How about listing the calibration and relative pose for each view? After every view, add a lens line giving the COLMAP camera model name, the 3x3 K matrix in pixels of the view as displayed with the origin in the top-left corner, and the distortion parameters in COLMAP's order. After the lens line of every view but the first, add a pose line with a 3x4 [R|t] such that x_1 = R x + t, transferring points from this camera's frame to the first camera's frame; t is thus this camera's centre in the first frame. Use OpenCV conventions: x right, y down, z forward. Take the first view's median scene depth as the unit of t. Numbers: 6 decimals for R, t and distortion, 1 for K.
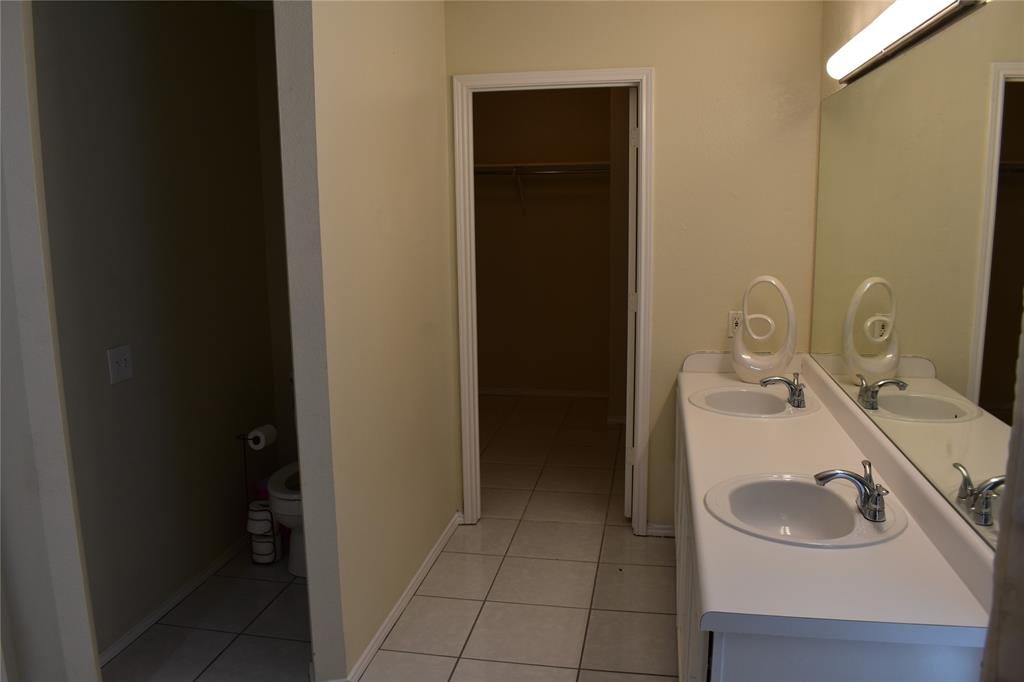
lens RADIAL K [[803.6, 0, 508.4], [0, 803.6, 340.9], [0, 0, 1]] dist [-0.067648, -0.001601]
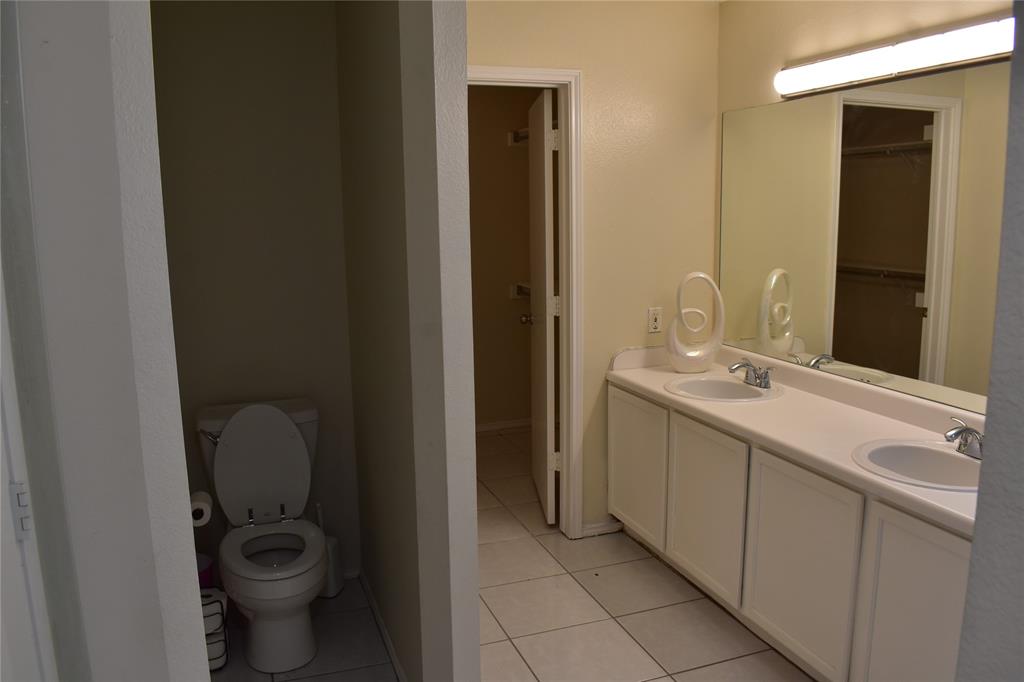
lens RADIAL K [[803.6, 0, 514.6], [0, 803.6, 342.7], [0, 0, 1]] dist [-0.067648, -0.001601]
pose [[0.848730, -0.076949, 0.523198, -0.434618], [0.087931, 0.996119, 0.003862, -0.011357], [-0.521464, 0.042727, 0.852203, 0.193626]]
